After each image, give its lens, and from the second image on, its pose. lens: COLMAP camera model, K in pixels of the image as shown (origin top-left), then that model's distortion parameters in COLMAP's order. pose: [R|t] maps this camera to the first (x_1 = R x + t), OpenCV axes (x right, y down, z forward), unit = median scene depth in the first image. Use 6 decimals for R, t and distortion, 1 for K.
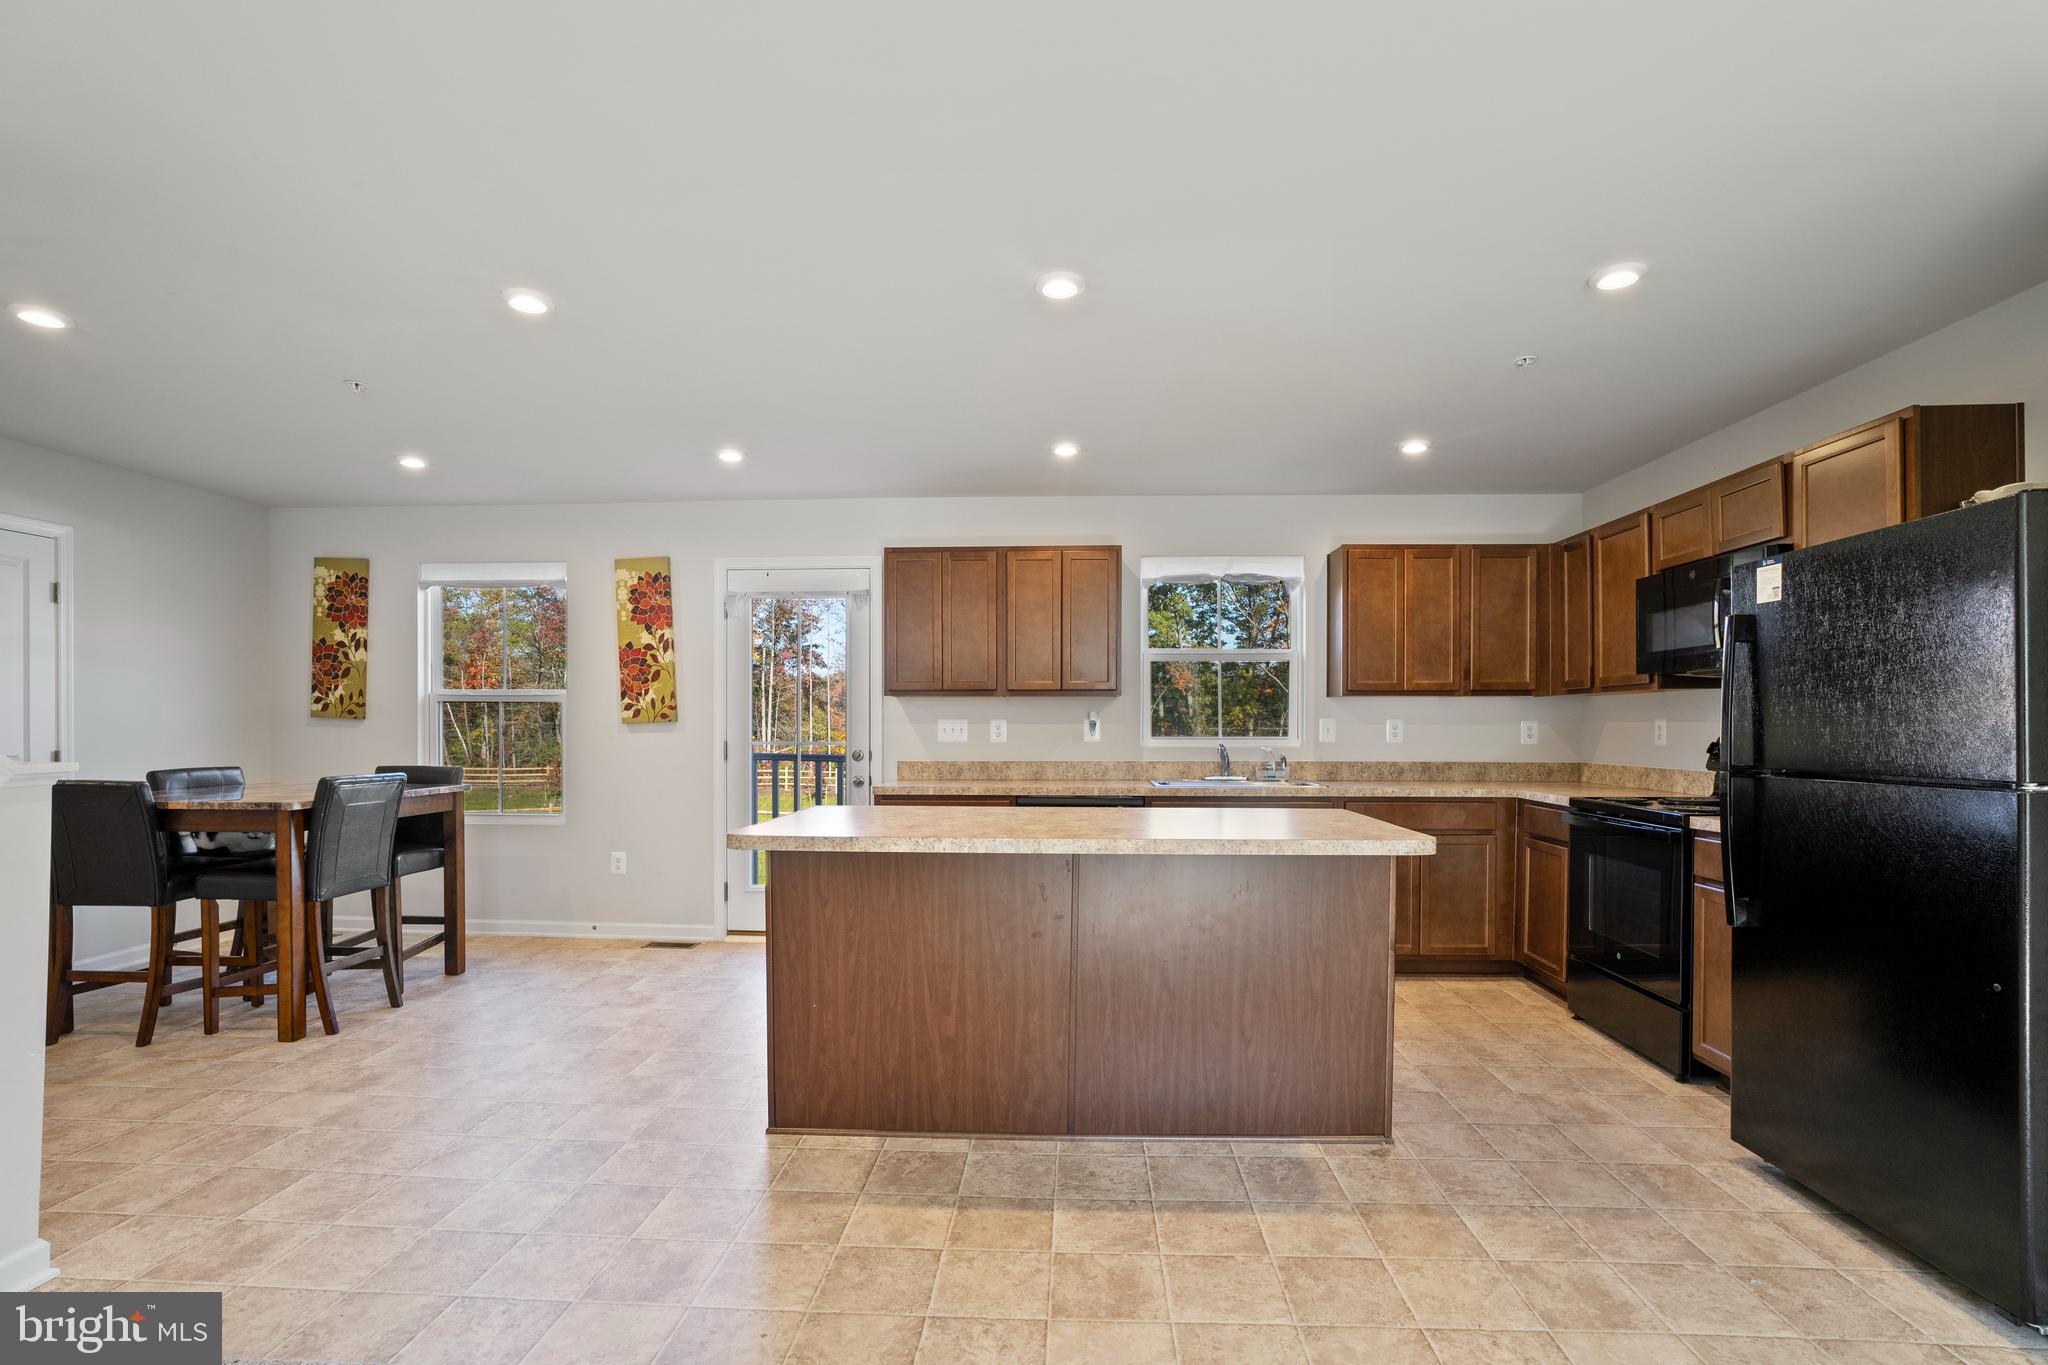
lens RADIAL K [[943.1, 0, 1026.6], [0, 943.1, 734.6], [0, 0, 1]] dist [-0.041466, 0.015164]
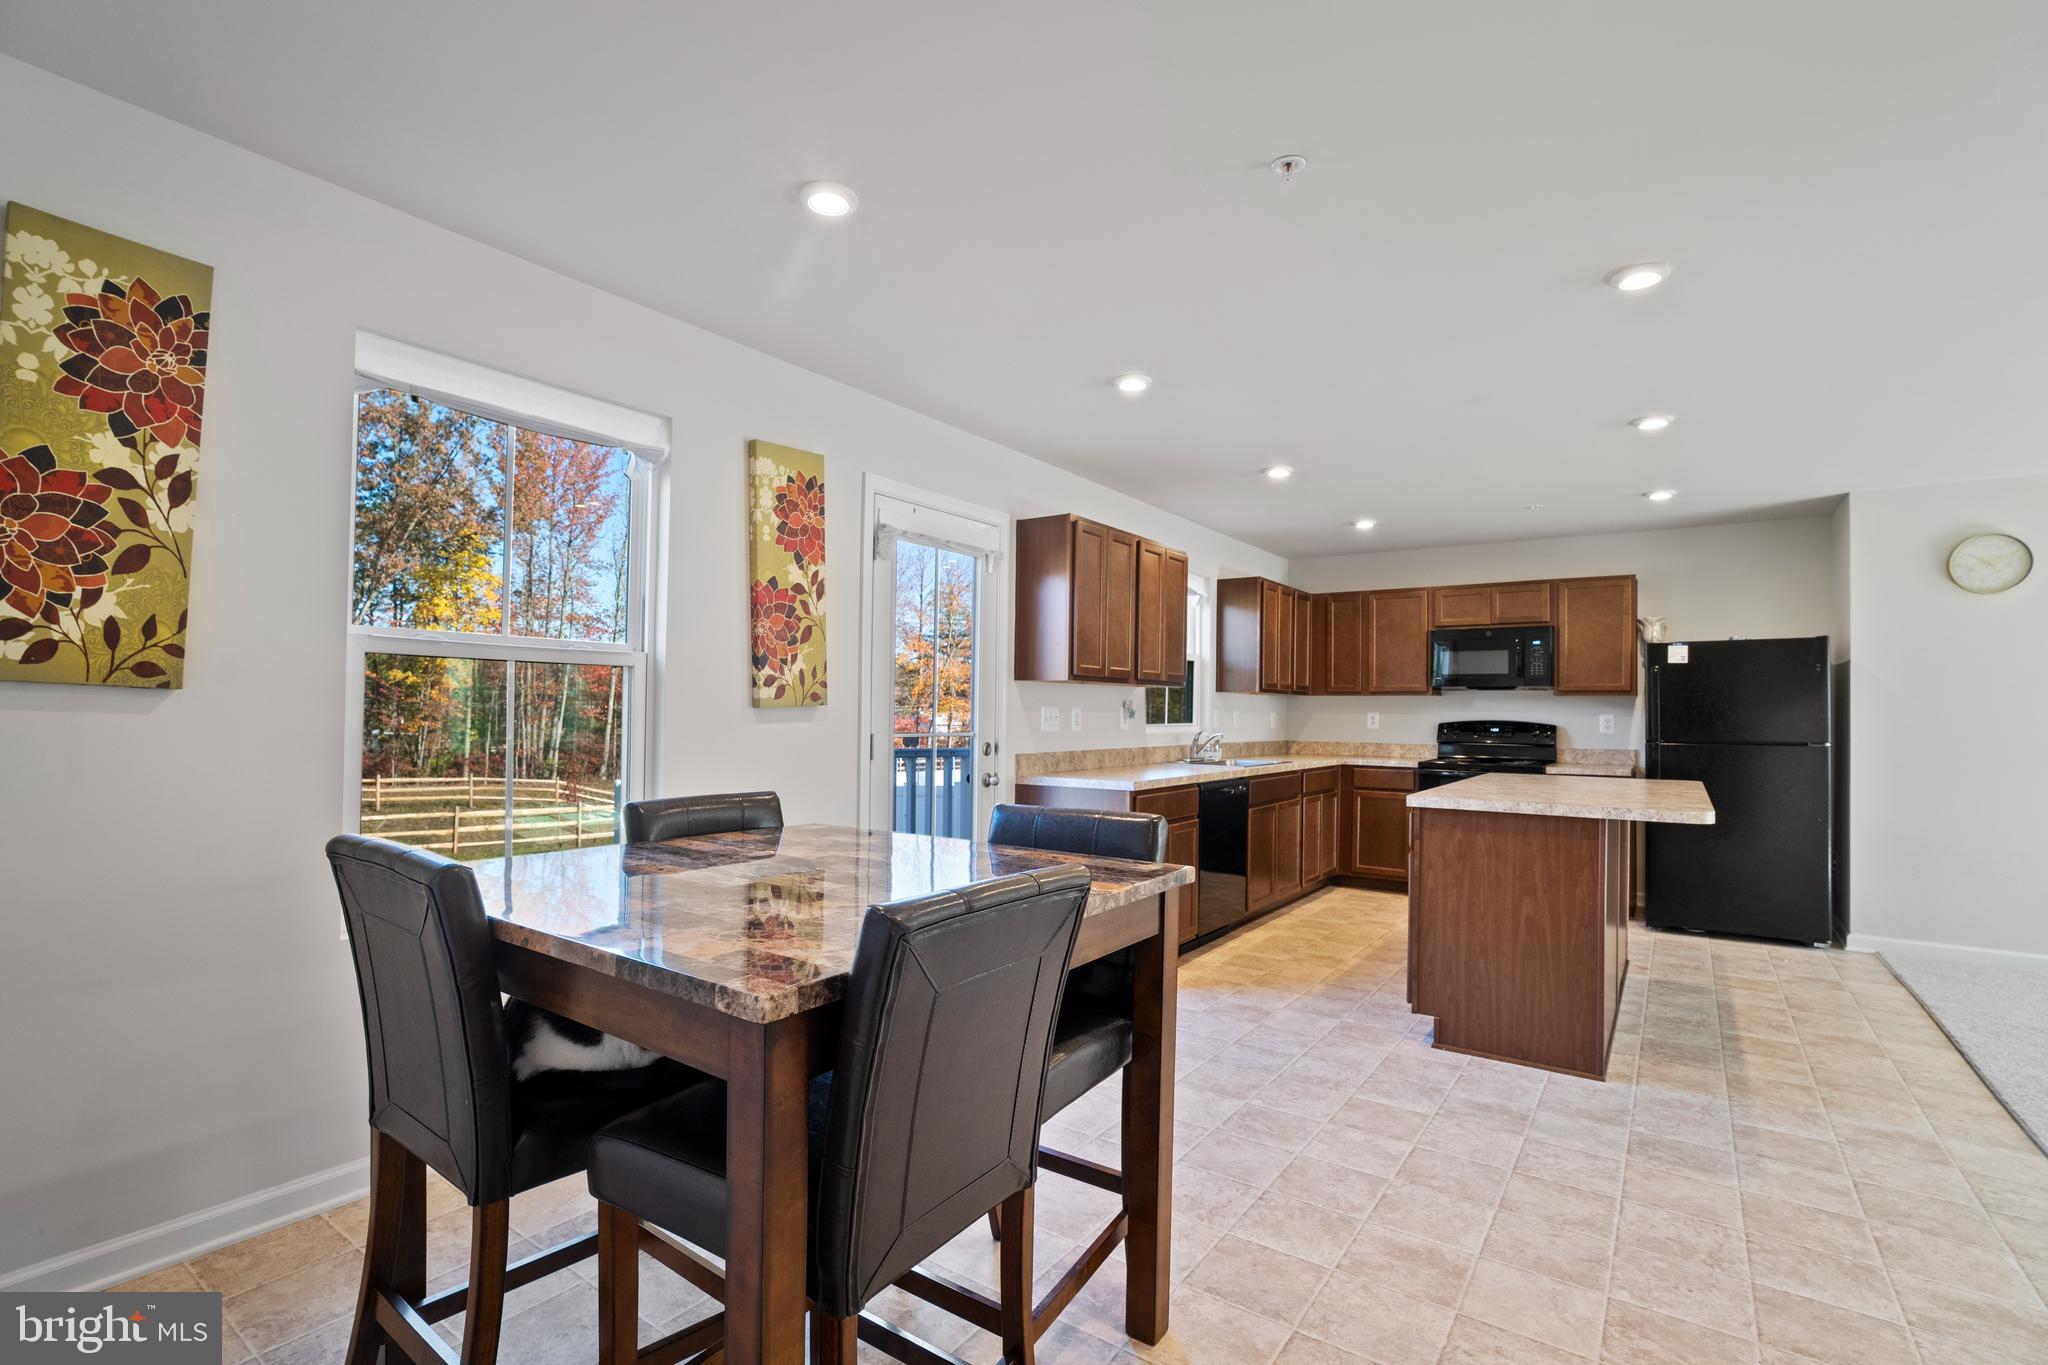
lens RADIAL K [[943.1, 0, 1015.0], [0, 943.1, 693.8], [0, 0, 1]] dist [-0.041466, 0.015164]
pose [[0.540829, 0.019993, 0.840895, -0.938670], [-0.004895, 0.999775, -0.020622, -0.010084], [-0.841118, 0.007037, 0.540806, 0.574937]]
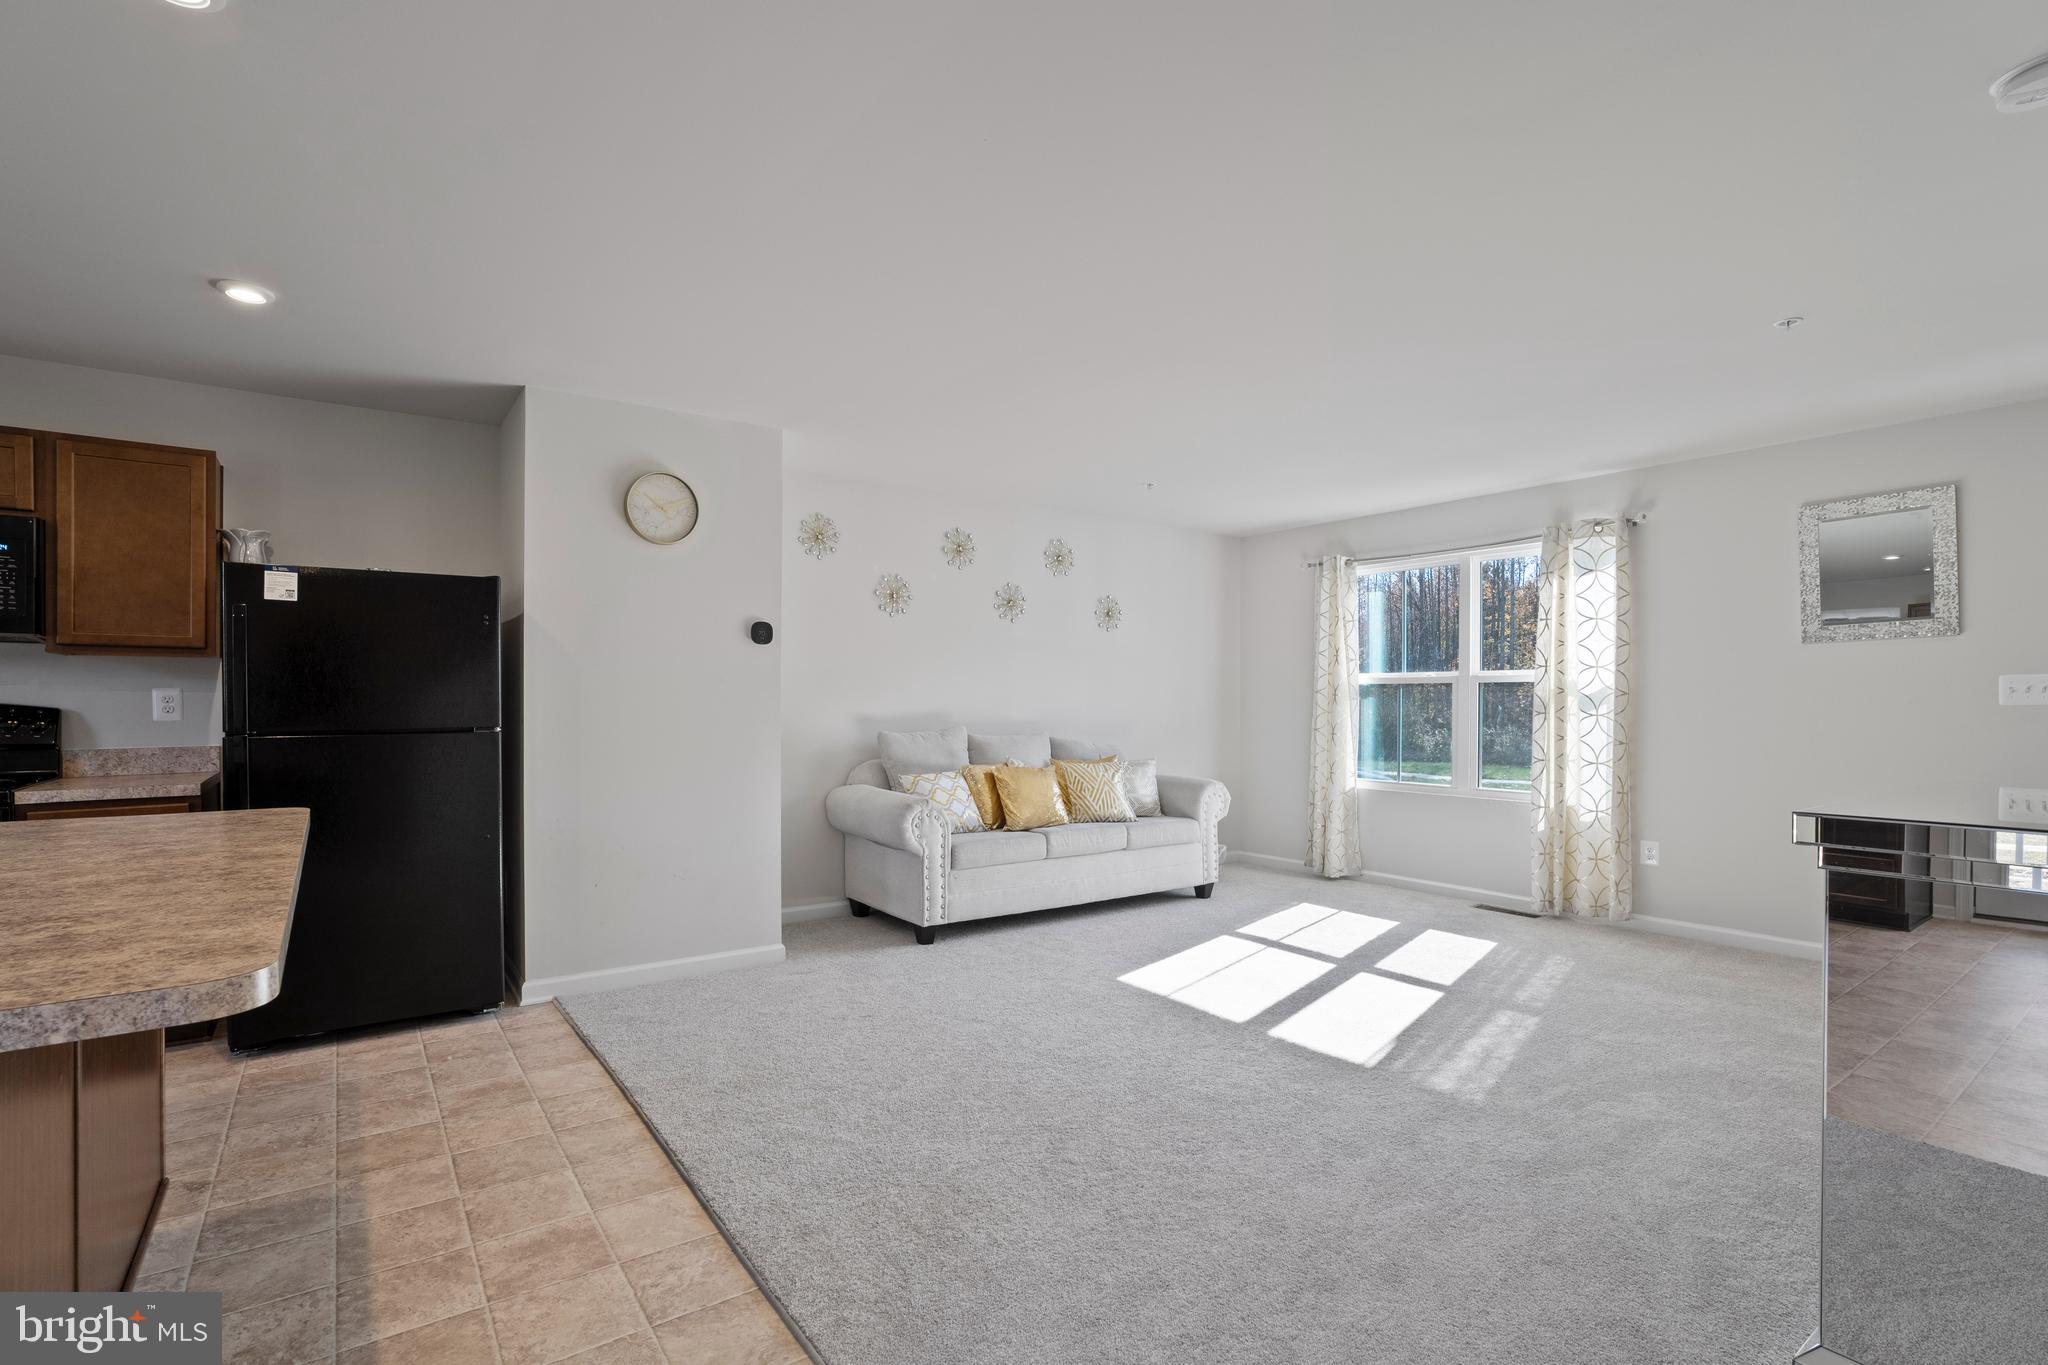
lens RADIAL K [[943.1, 0, 1007.5], [0, 943.1, 715.2], [0, 0, 1]] dist [-0.041466, 0.015164]
pose [[-0.622049, -0.015521, 0.782824, -0.419906], [0.002008, 0.999769, 0.021418, -0.005358], [-0.782976, 0.014895, -0.621874, 0.513112]]
